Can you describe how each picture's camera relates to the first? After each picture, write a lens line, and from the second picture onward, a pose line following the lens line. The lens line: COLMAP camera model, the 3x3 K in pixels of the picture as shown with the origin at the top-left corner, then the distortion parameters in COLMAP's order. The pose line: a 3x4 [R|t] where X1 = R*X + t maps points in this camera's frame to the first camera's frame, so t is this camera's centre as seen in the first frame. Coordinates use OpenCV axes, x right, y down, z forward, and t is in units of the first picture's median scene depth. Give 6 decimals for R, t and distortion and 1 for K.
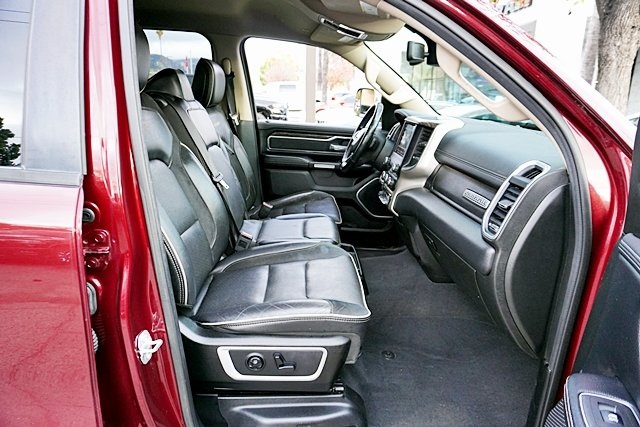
lens RADIAL K [[430.7, 0, 323.9], [0, 430.7, 210.8], [0, 0, 1]] dist [-0.040468, 0.033135]
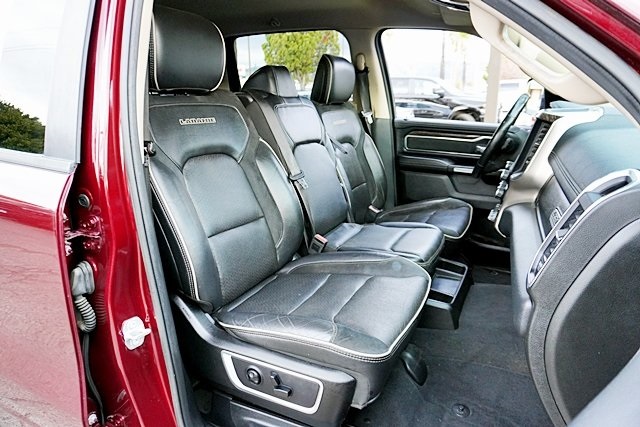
lens RADIAL K [[430.7, 0, 319.3], [0, 430.7, 213.0], [0, 0, 1]] dist [-0.040468, 0.033135]
pose [[0.878883, 0.088692, -0.468720, 0.201685], [-0.089011, 0.995798, 0.021525, -0.015113], [0.468660, 0.022803, 0.883084, 0.136602]]
